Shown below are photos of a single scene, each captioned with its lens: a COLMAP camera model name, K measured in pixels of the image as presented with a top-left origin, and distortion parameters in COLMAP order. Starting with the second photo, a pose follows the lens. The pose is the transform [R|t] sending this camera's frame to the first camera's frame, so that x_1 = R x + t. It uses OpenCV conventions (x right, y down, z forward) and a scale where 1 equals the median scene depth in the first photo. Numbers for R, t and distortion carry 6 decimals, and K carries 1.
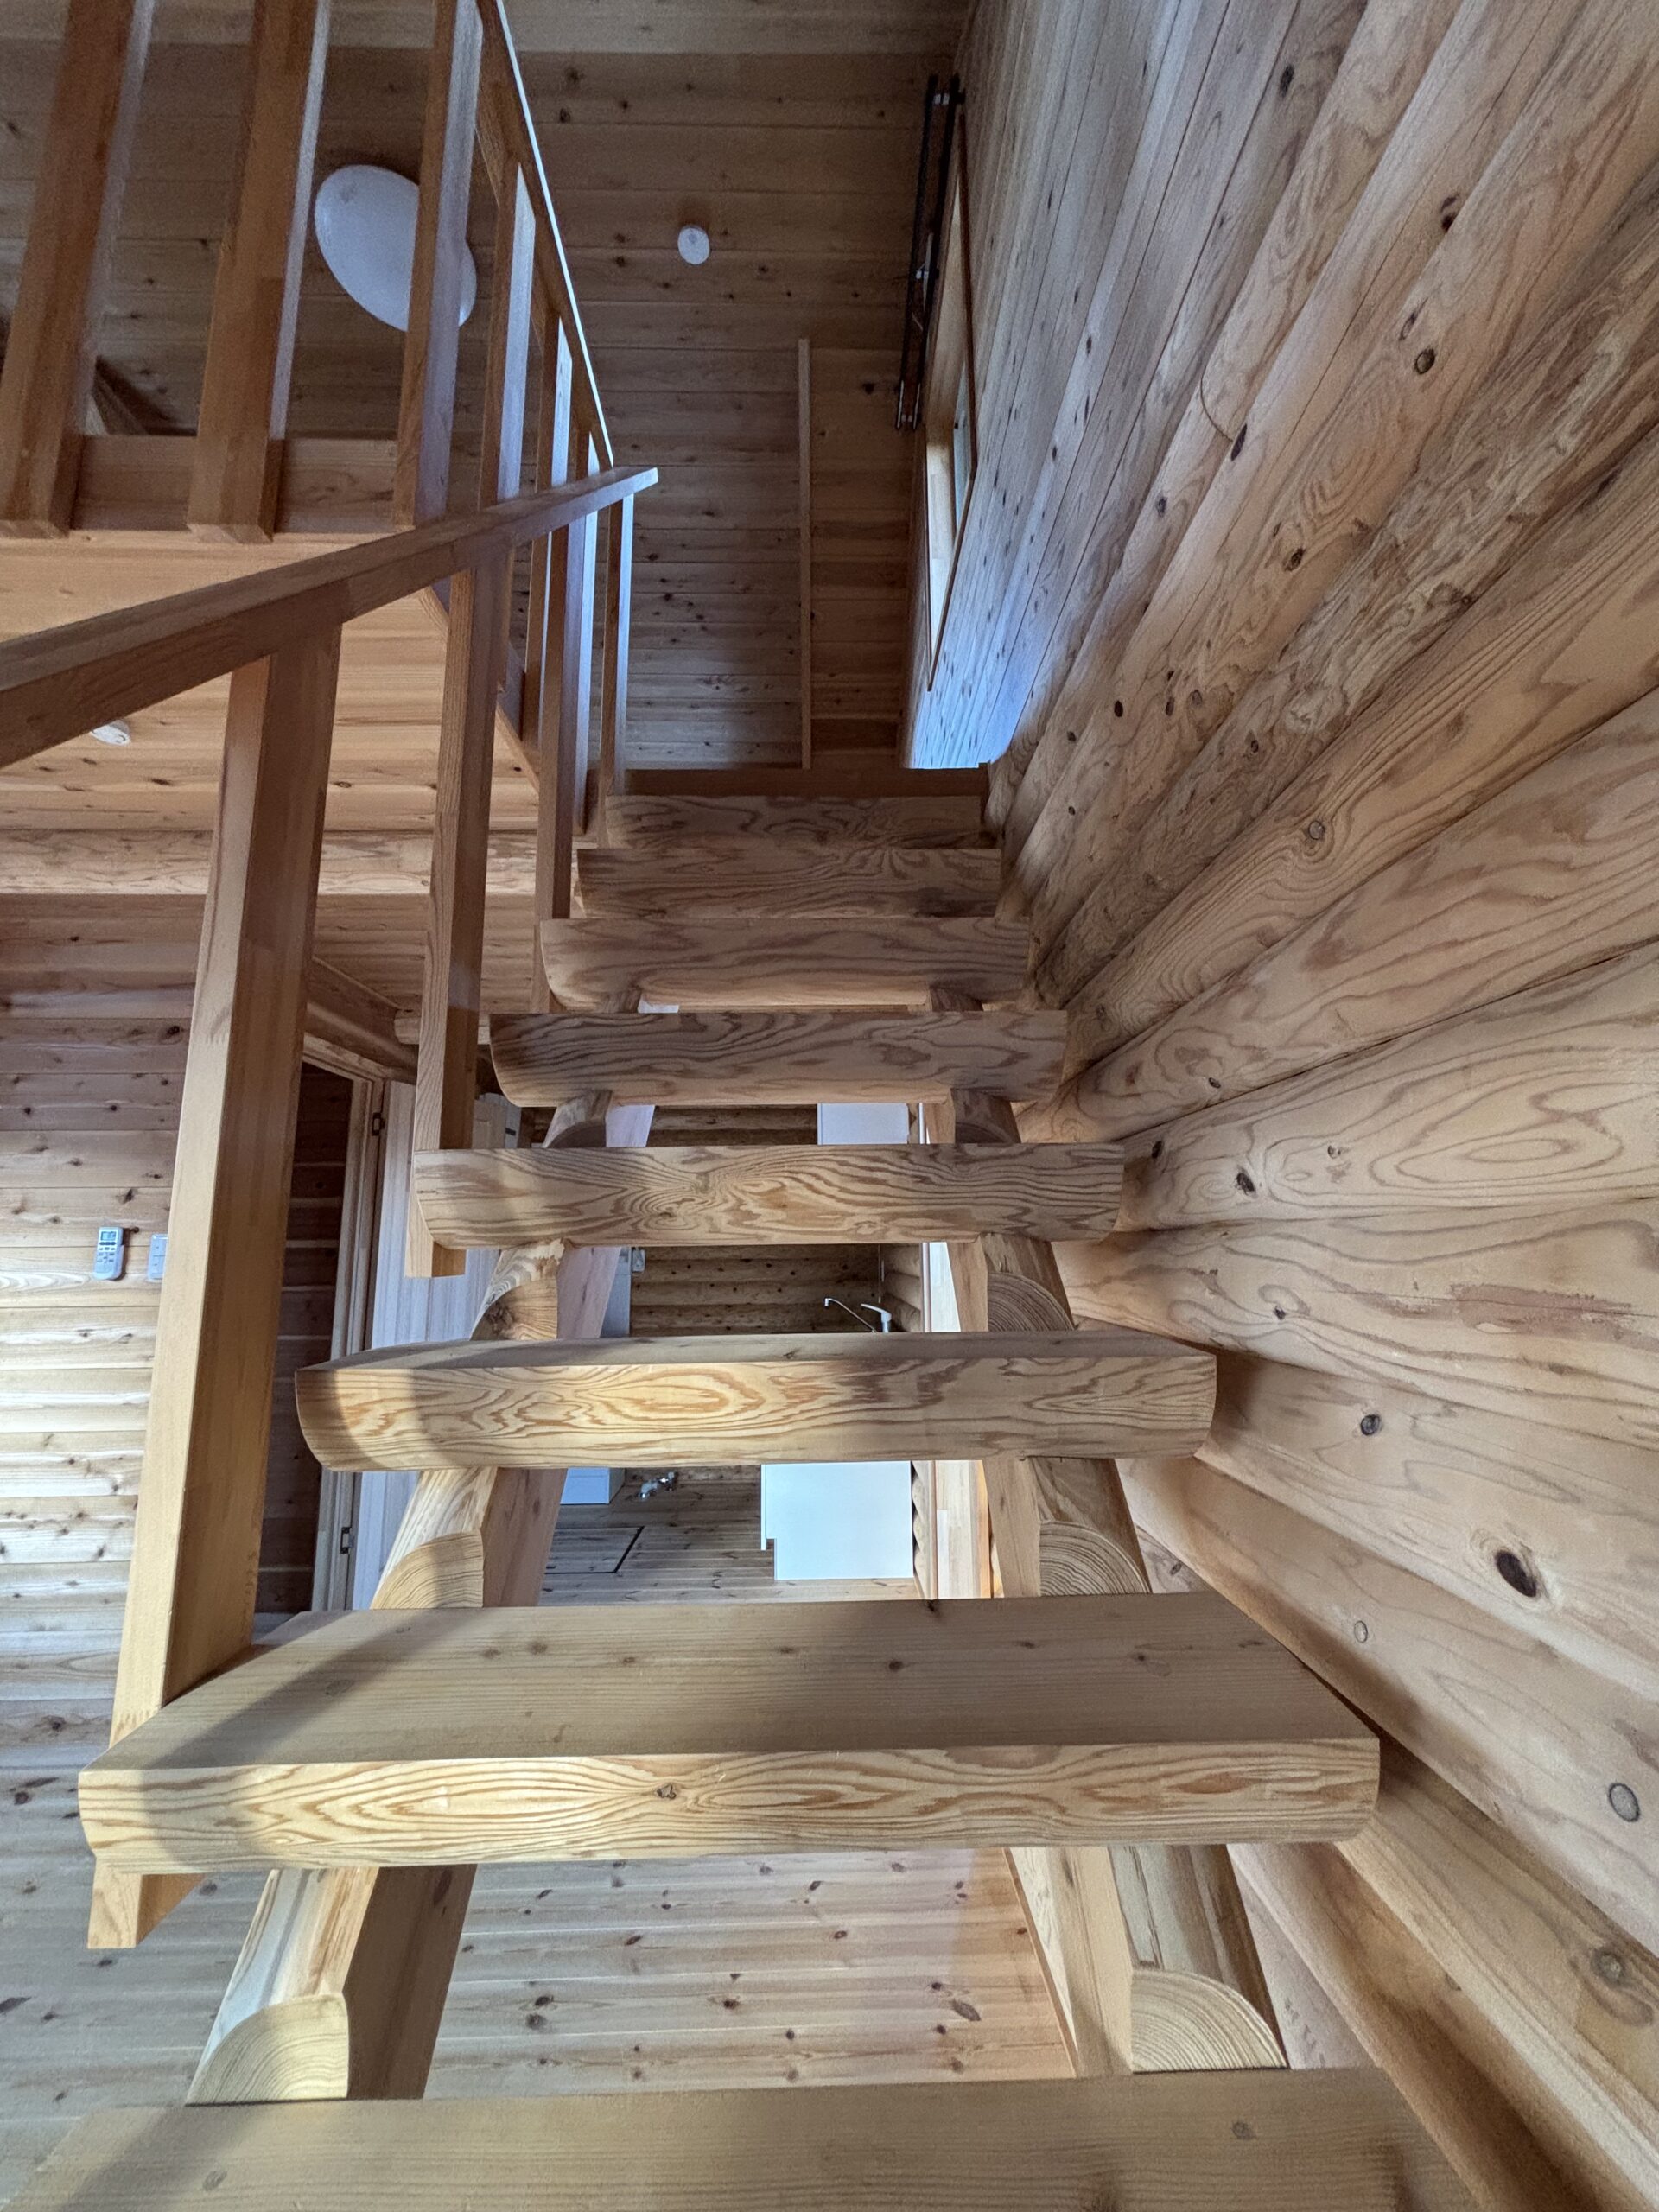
lens RADIAL K [[885.5, 0, 832.0], [0, 885.5, 1107.9], [0, 0, 1]] dist [0.000406, -0.000002]
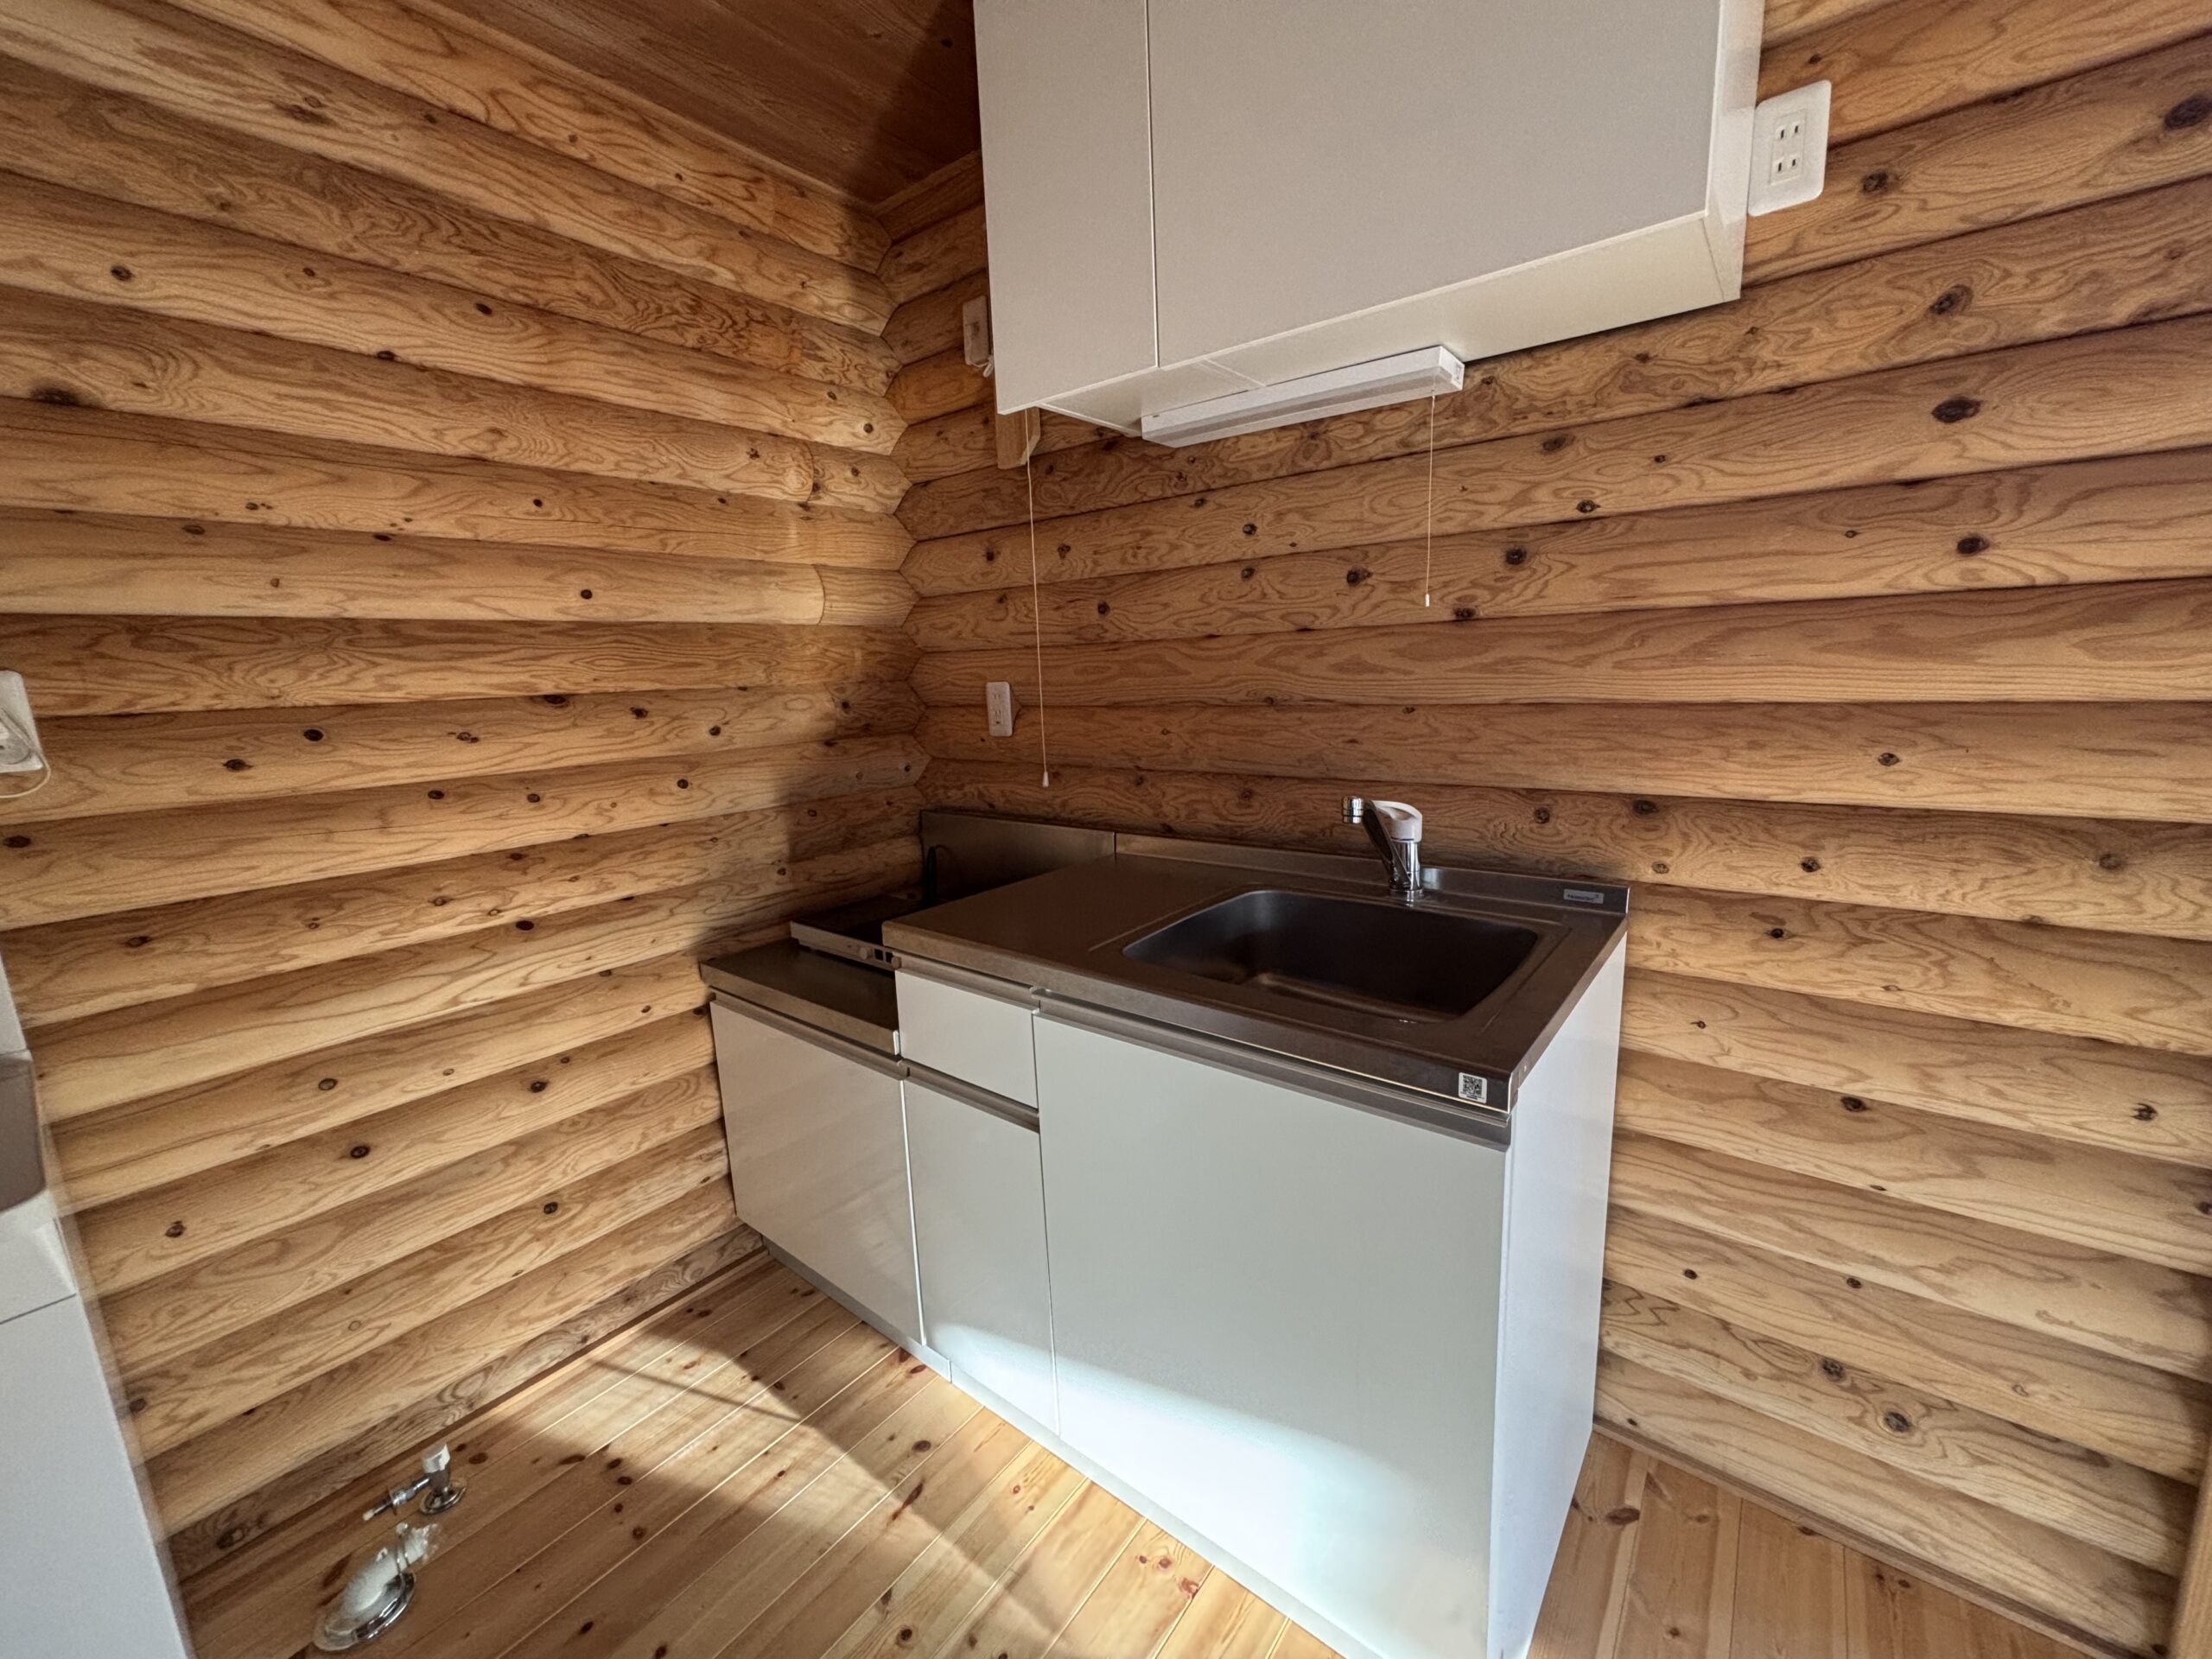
lens RADIAL K [[885.5, 0, 1106.0], [0, 885.5, 826.9], [0, 0, 1]] dist [0.000406, -0.000002]
pose [[0.635757, -0.156483, 0.755861, -0.213299], [-0.092645, 0.956687, 0.275983, 0.114703], [-0.766309, -0.245485, 0.593724, 0.674389]]
